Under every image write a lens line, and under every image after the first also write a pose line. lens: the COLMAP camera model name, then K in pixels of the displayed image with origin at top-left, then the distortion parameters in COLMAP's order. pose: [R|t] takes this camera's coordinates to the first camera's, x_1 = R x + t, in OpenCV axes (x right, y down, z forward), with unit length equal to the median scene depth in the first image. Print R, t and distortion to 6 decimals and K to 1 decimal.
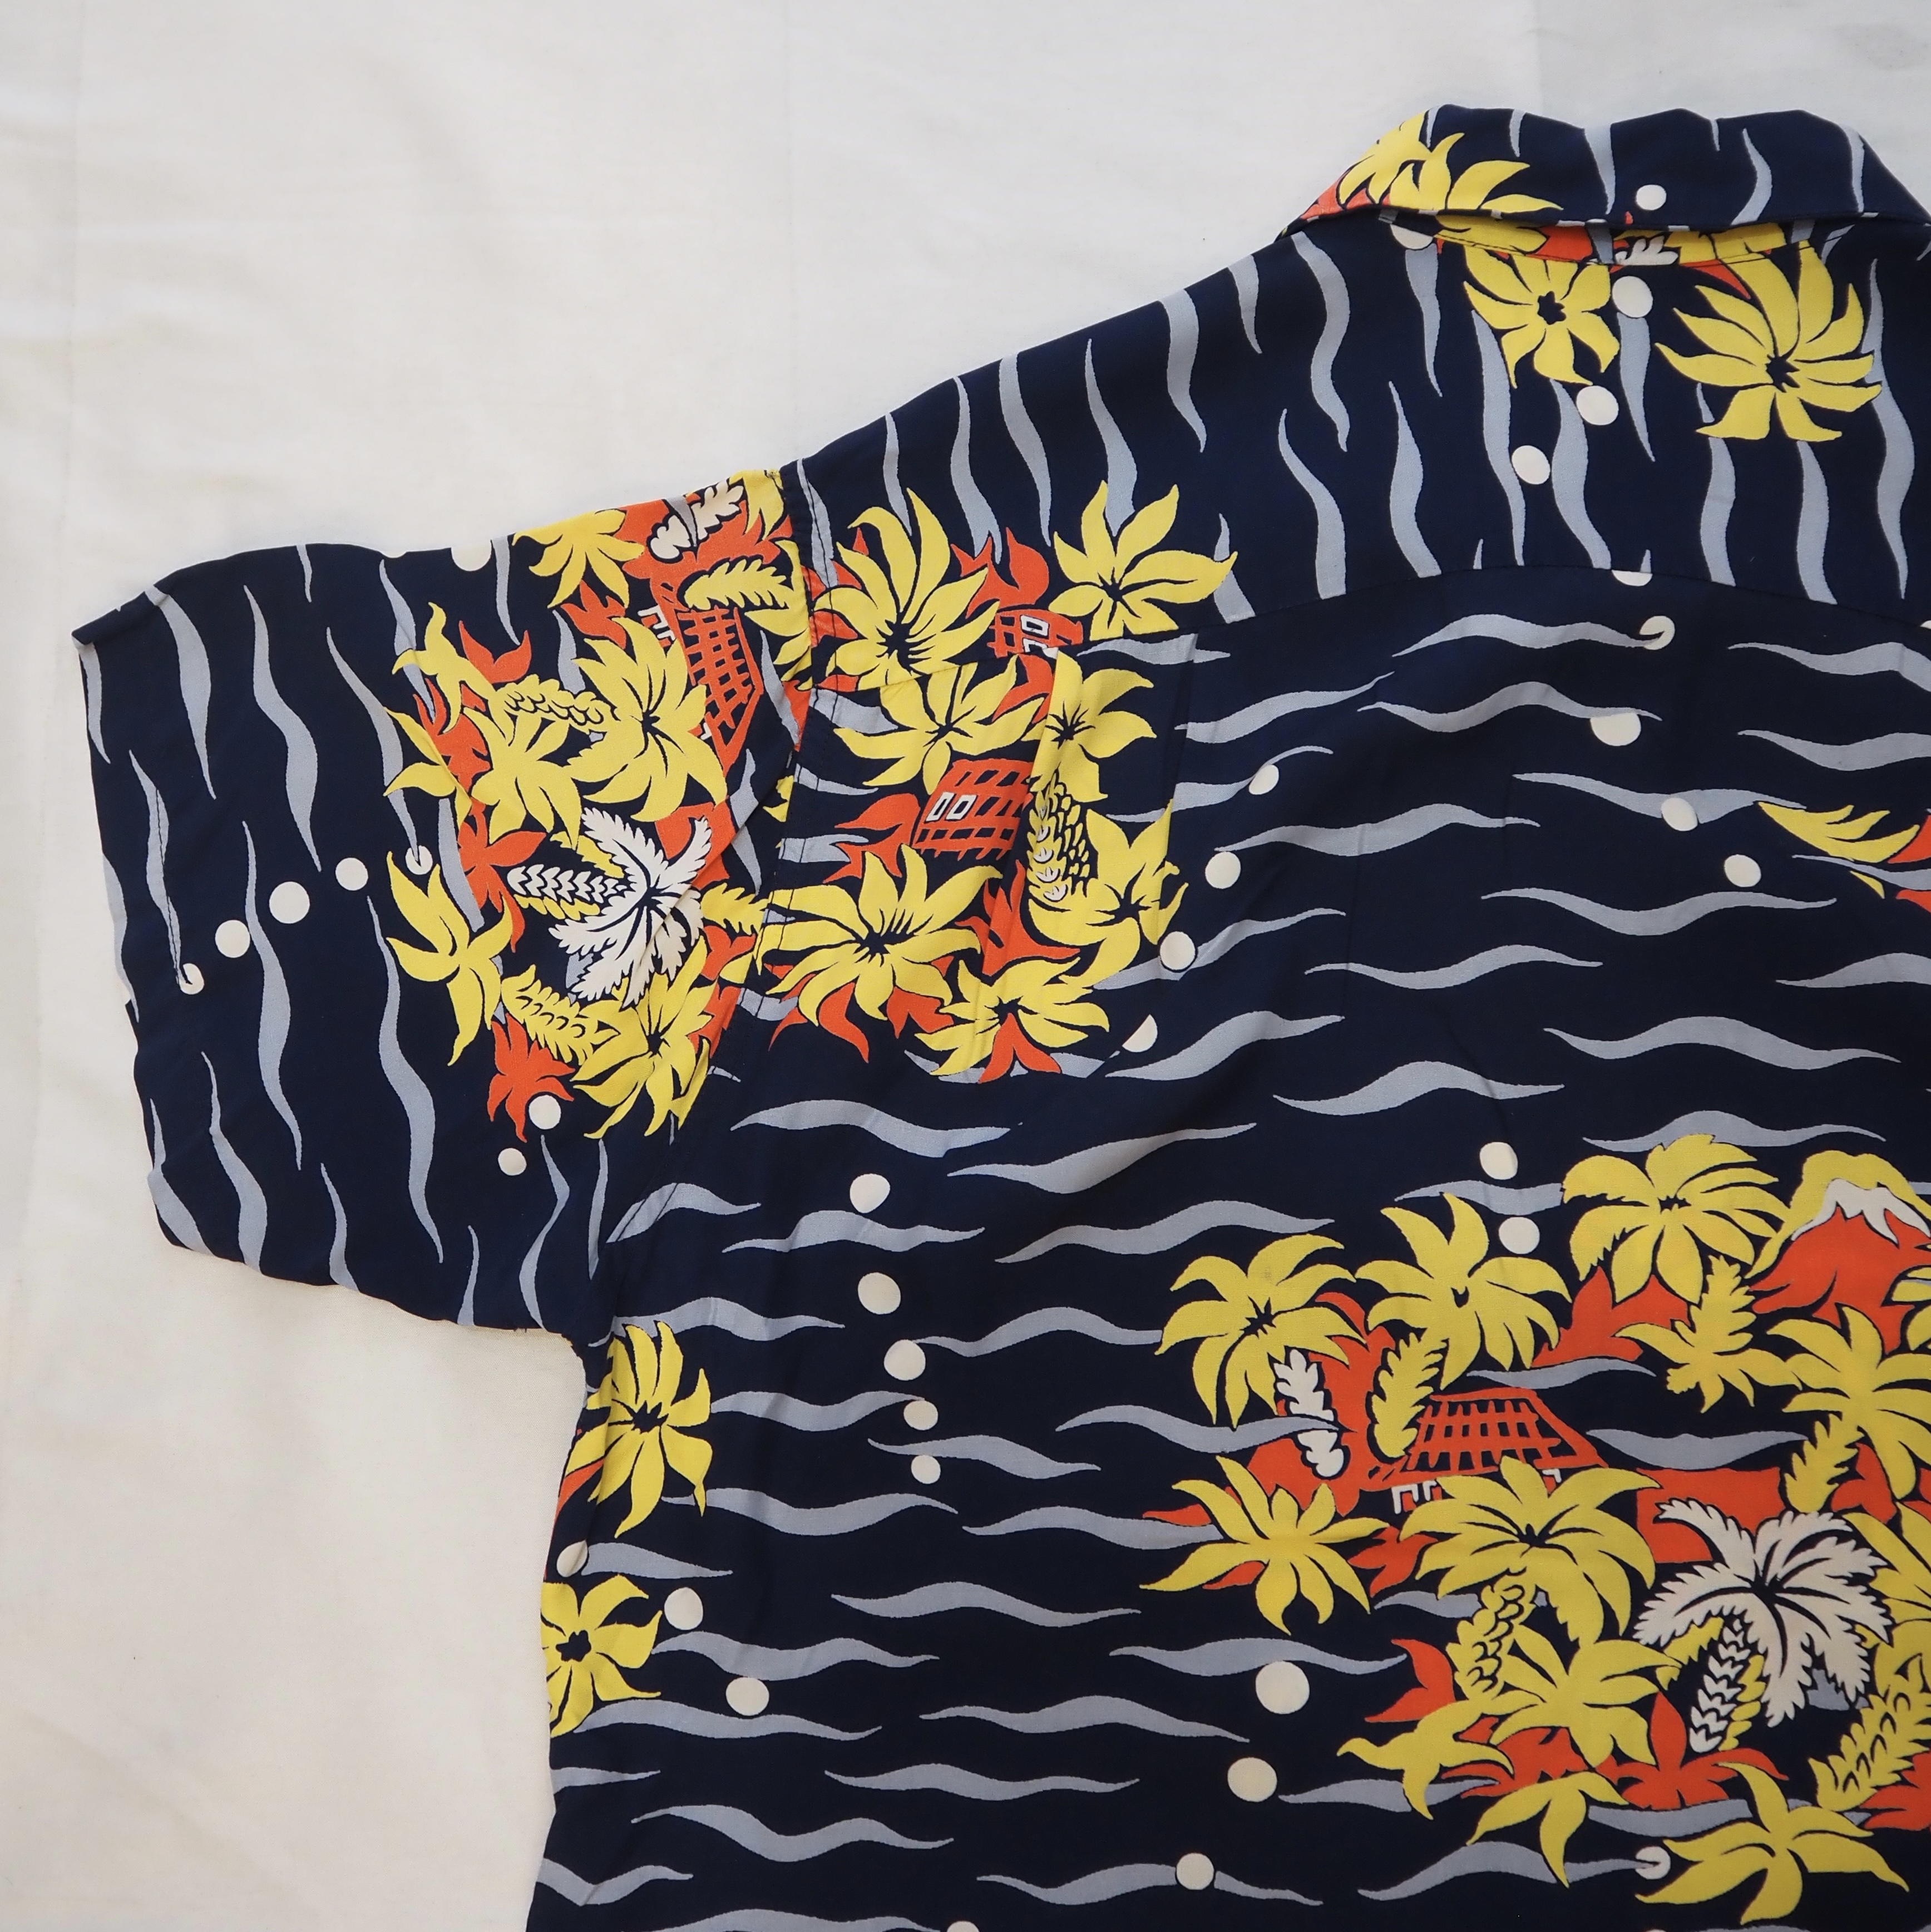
lens RADIAL K [[2719.1, 0, 960.8], [0, 2719.1, 999.9], [0, 0, 1]] dist [-0.026896, 0.046701]
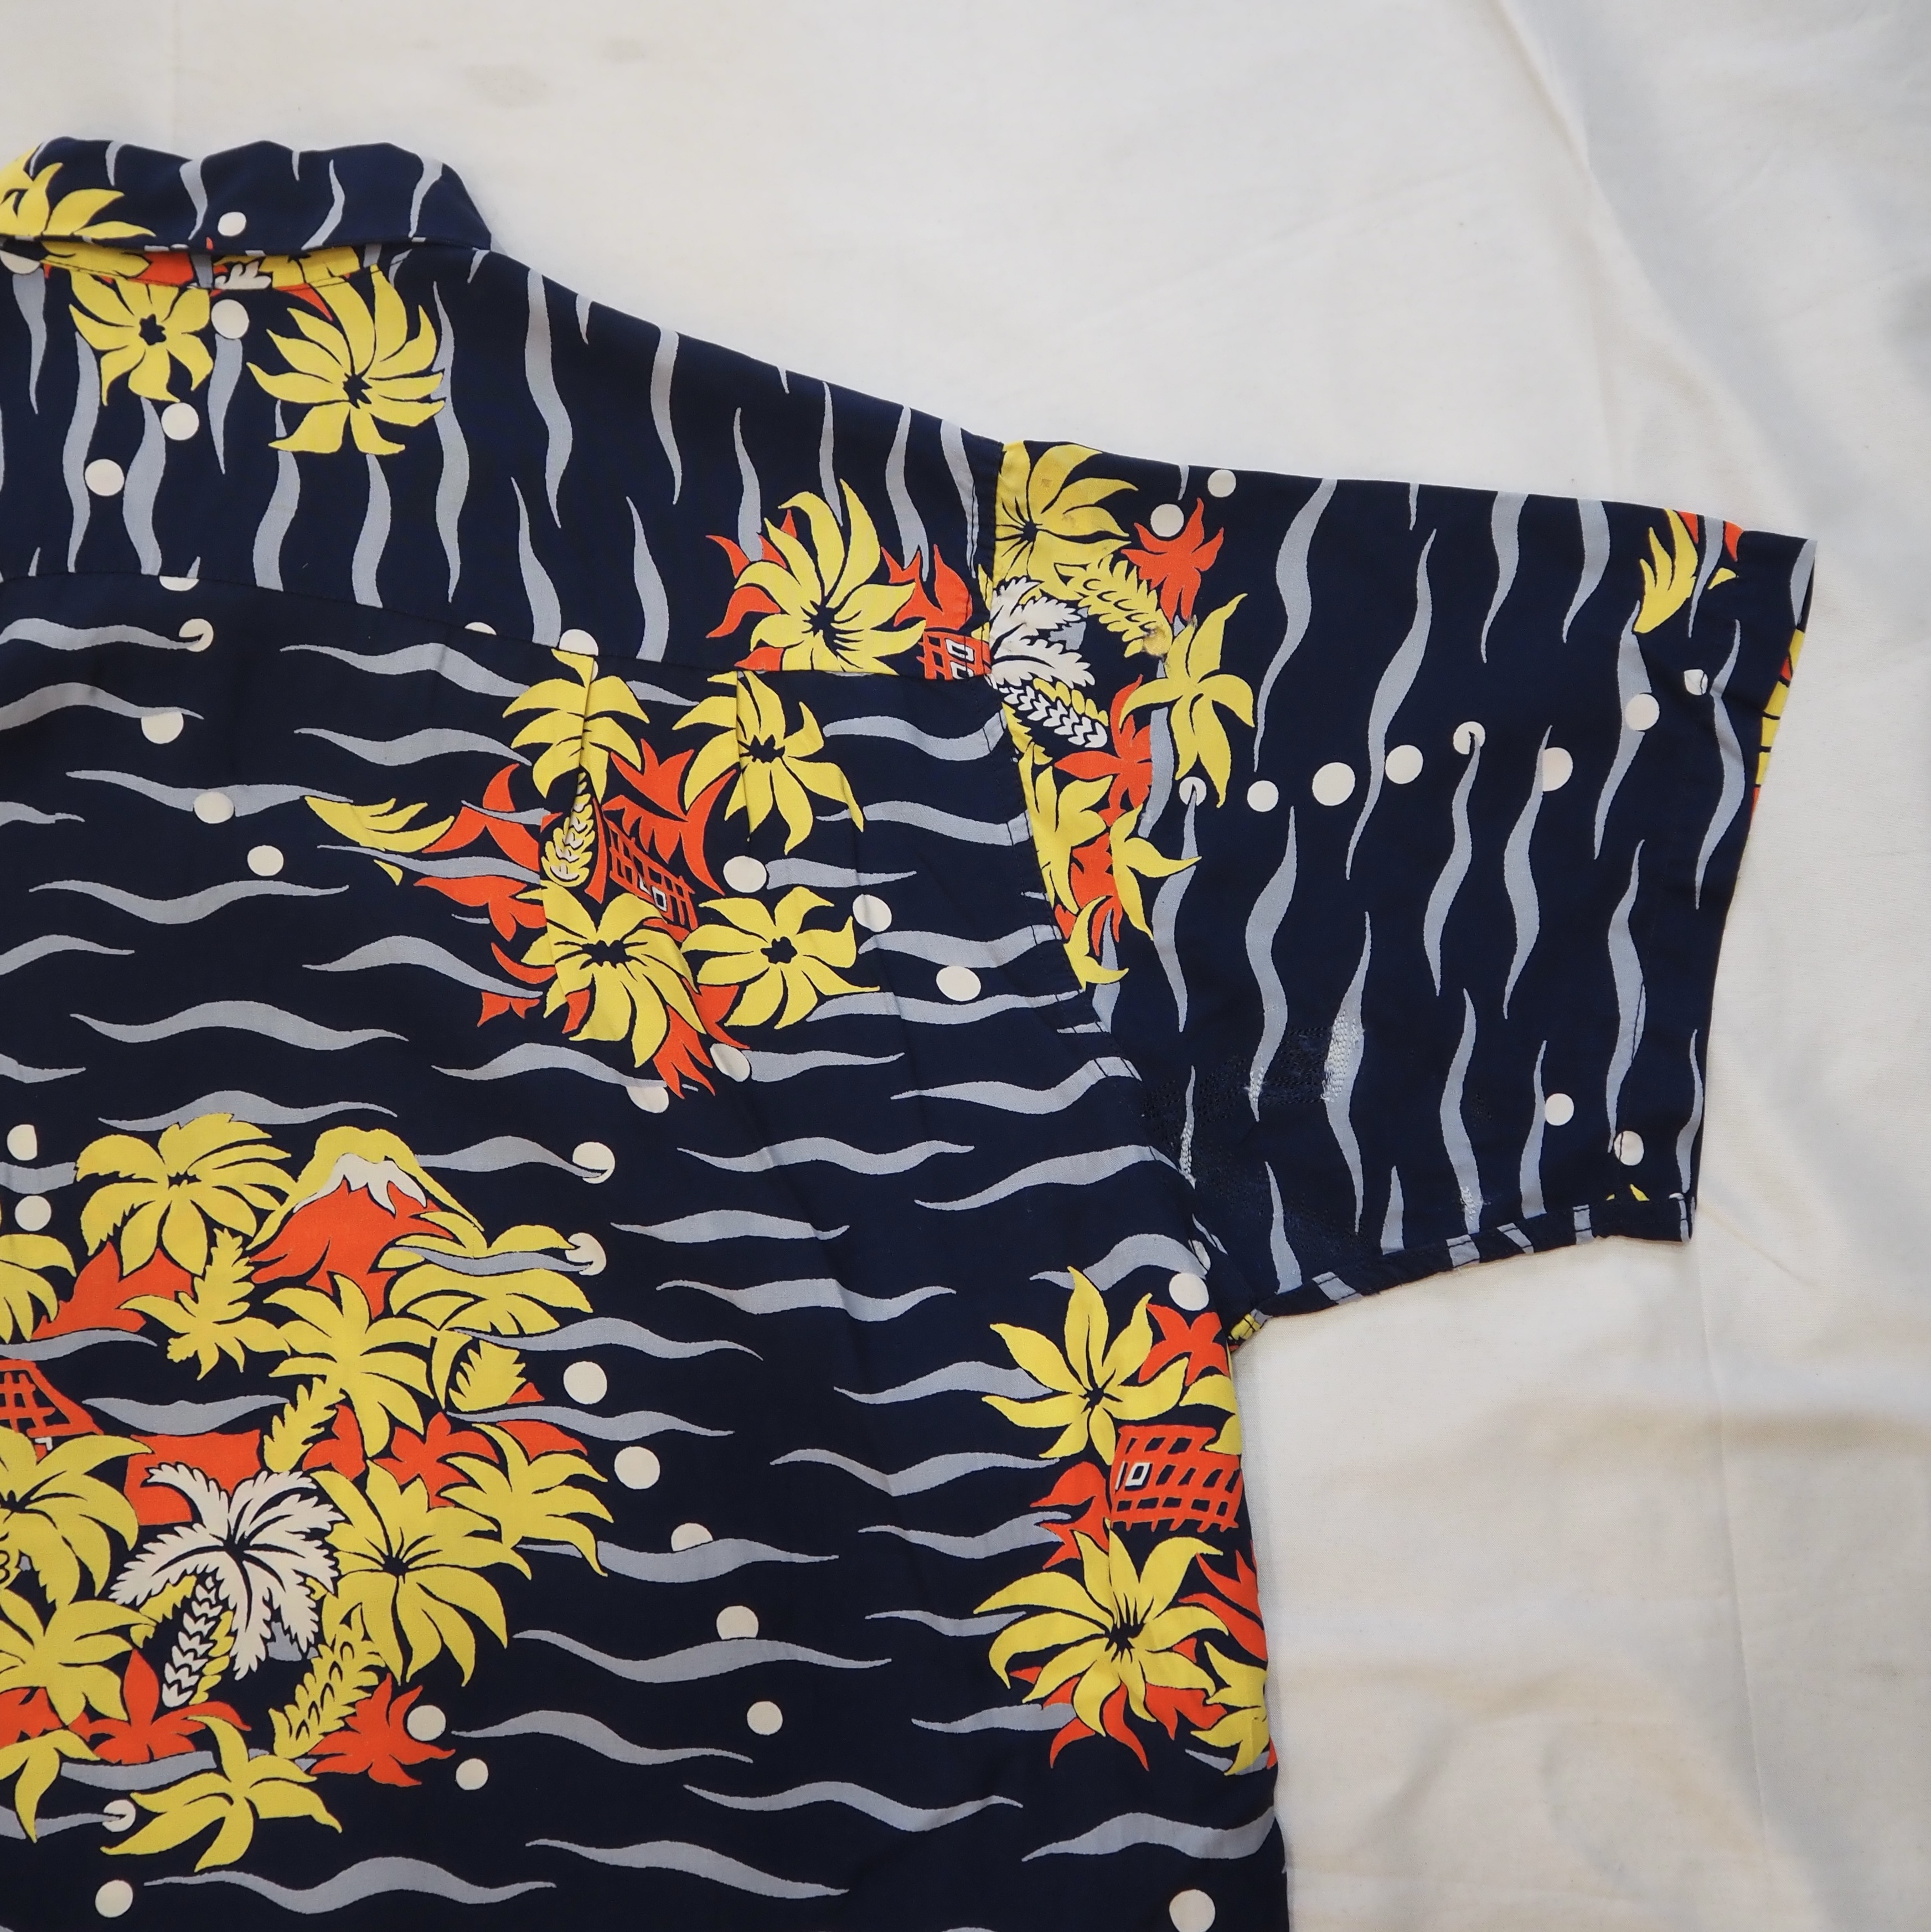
lens RADIAL K [[2719.1, 0, 960.8], [0, 2719.1, 999.9], [0, 0, 1]] dist [-0.026896, 0.046701]
pose [[0.996881, -0.014869, 0.077506, 0.482648], [0.017171, 0.999428, -0.029121, 0.041836], [-0.077029, 0.030361, 0.996566, -0.060929]]
